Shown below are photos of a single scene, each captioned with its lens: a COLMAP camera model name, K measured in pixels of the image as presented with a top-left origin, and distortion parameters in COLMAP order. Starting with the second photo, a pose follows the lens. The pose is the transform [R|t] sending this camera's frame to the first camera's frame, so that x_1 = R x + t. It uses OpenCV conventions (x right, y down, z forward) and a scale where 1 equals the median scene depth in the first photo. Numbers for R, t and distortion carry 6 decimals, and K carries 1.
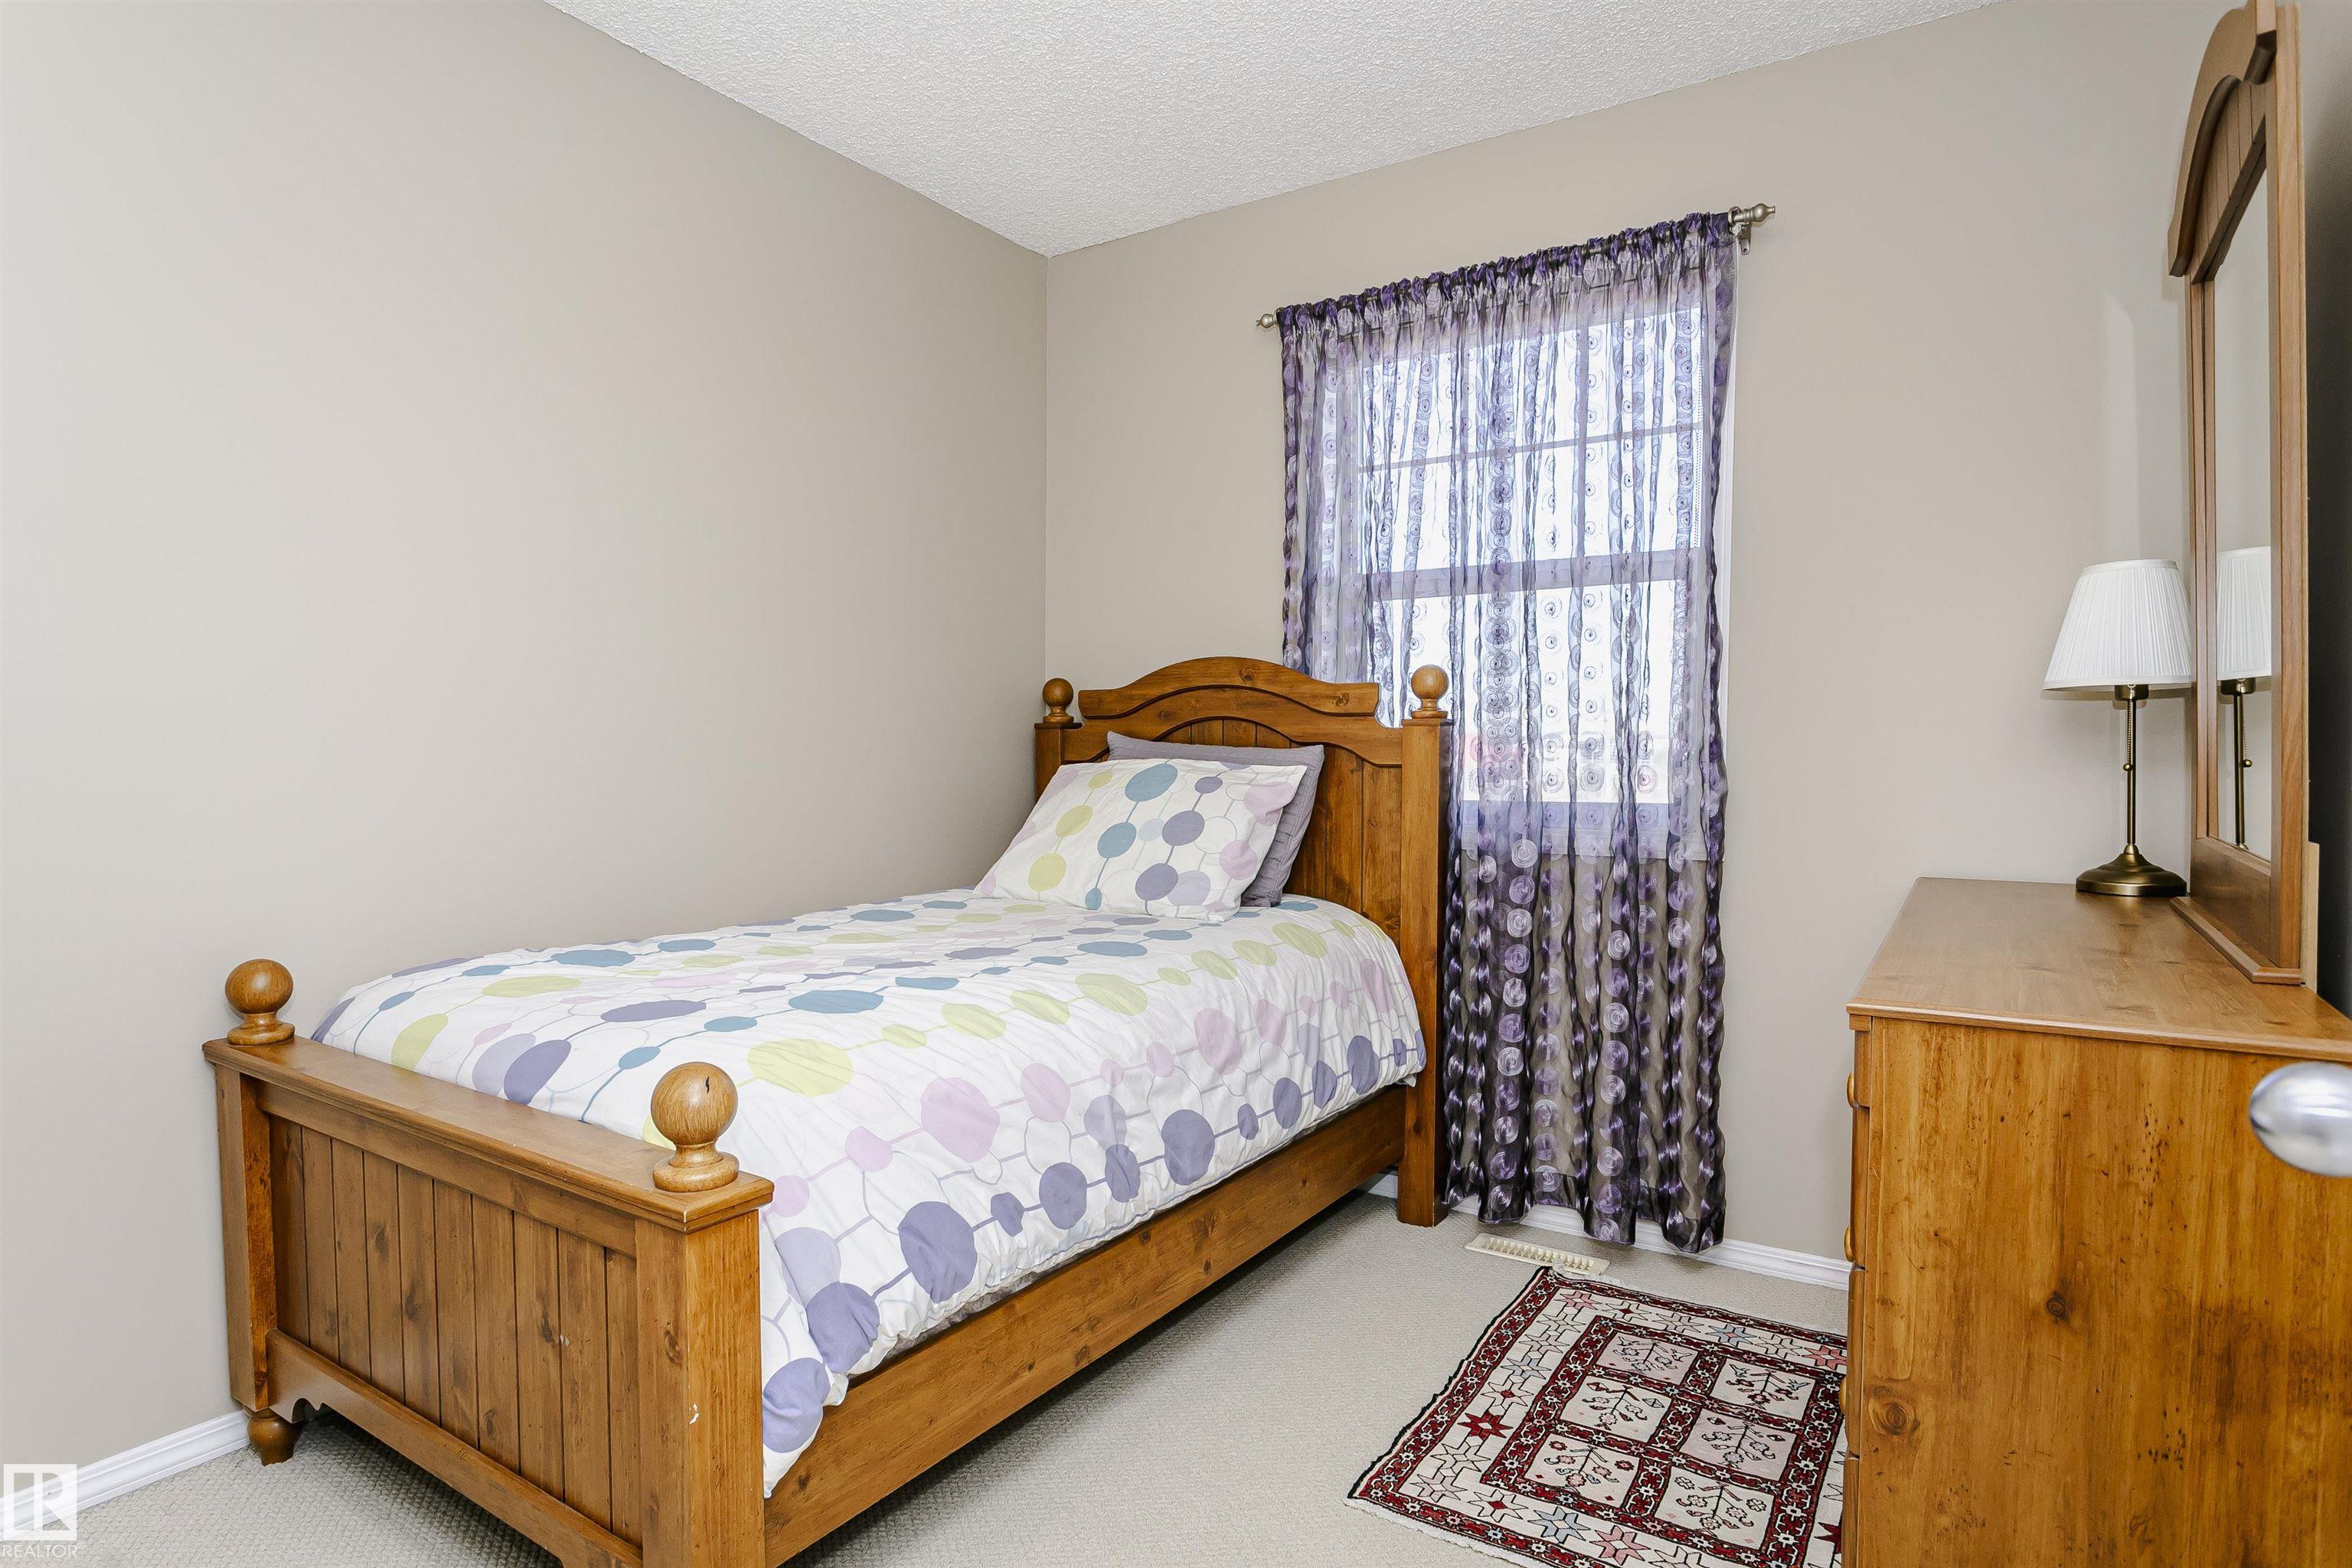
lens RADIAL K [[1243.7, 0, 1176.0], [0, 1243.7, 784.0], [0, 0, 1]] dist [0.000742, 0.000341]
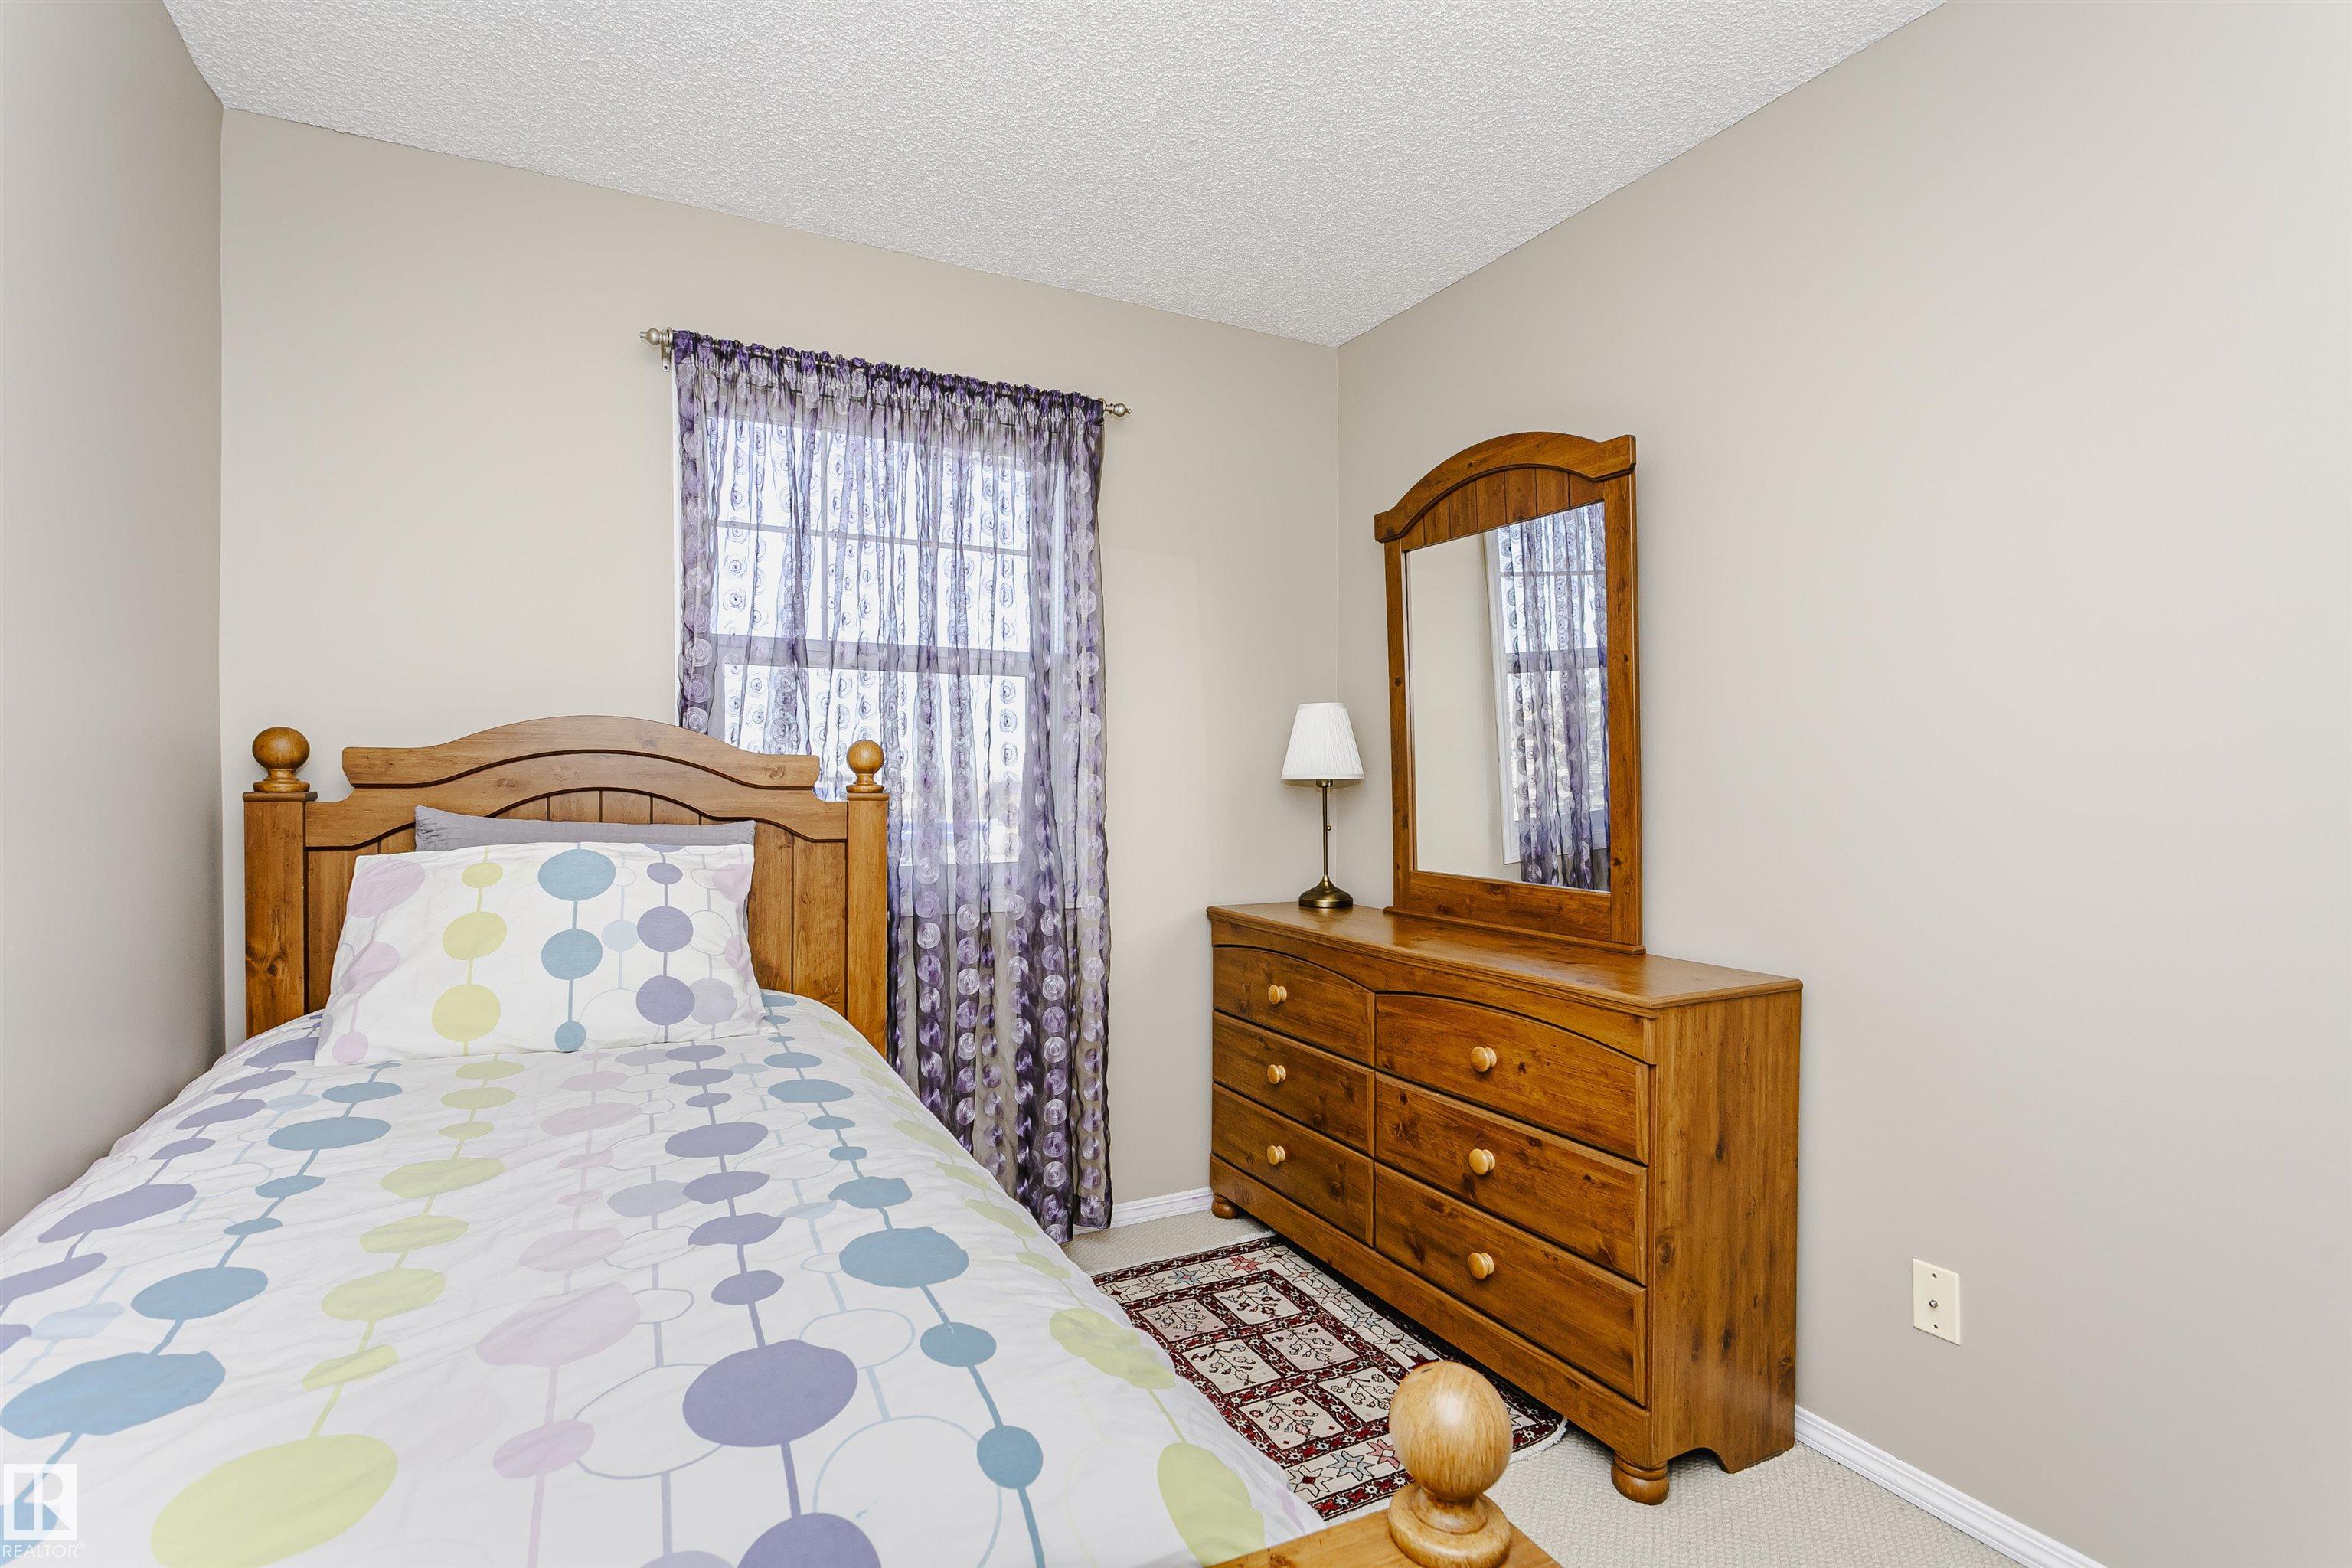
lens RADIAL K [[1056.9, 0, 1176.0], [0, 1056.9, 784.0], [0, 0, 1]] dist [0.001974, 0.000271]
pose [[0.533919, 0.004666, 0.845523, -0.419597], [0.021483, 0.999587, -0.019082, -0.040876], [-0.845263, 0.028353, 0.533598, 0.350644]]
